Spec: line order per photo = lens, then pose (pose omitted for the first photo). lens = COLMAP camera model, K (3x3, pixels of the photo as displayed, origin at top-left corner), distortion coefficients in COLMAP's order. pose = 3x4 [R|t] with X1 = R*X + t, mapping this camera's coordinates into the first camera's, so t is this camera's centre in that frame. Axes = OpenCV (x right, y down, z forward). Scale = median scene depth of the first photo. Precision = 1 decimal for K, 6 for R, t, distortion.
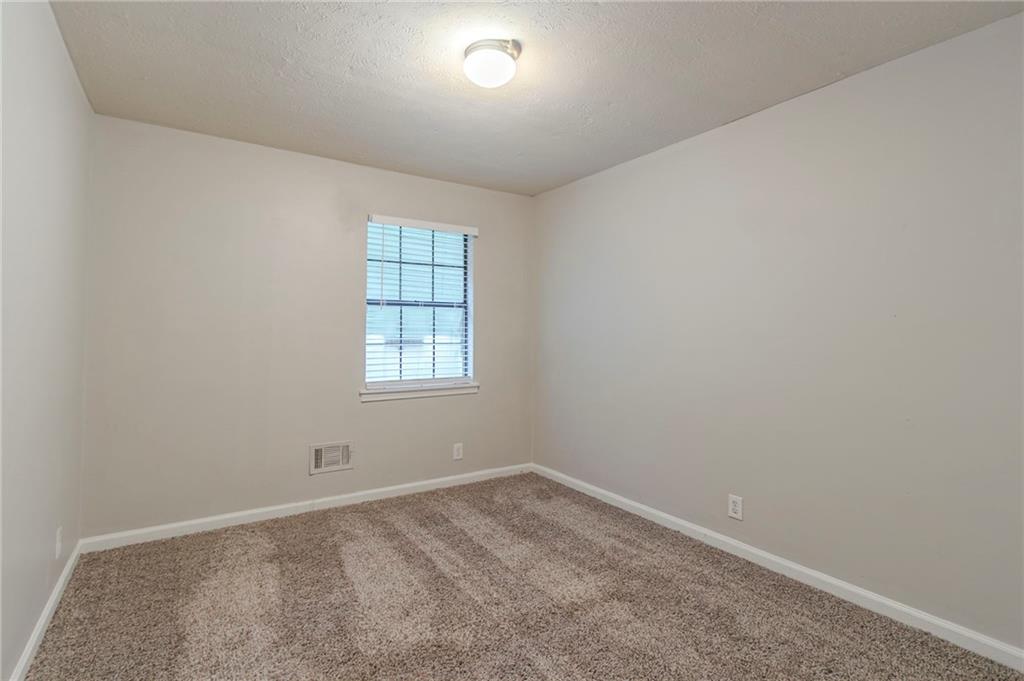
lens RADIAL K [[482.3, 0, 497.8], [0, 482.3, 323.6], [0, 0, 1]] dist [0.000712, 0.000434]
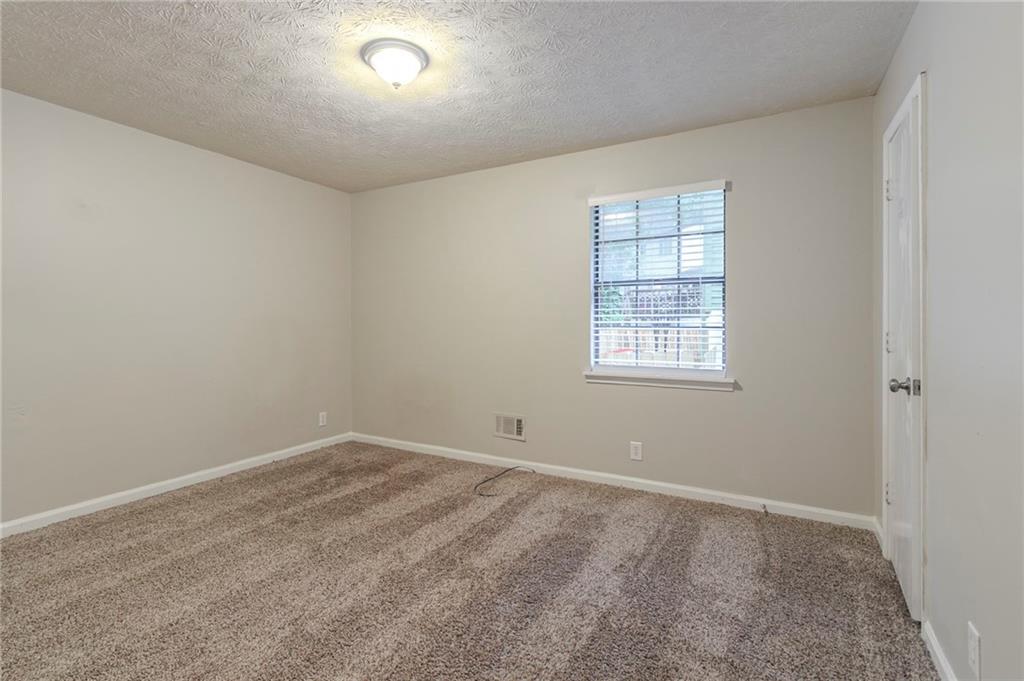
lens RADIAL K [[482.3, 0, 497.8], [0, 482.3, 323.6], [0, 0, 1]] dist [0.000712, 0.000434]
pose [[0.463024, 0.004444, -0.886335, 0.479494], [0.032814, 0.999216, 0.022152, 0.003208], [0.885738, -0.039341, 0.462515, 0.326854]]
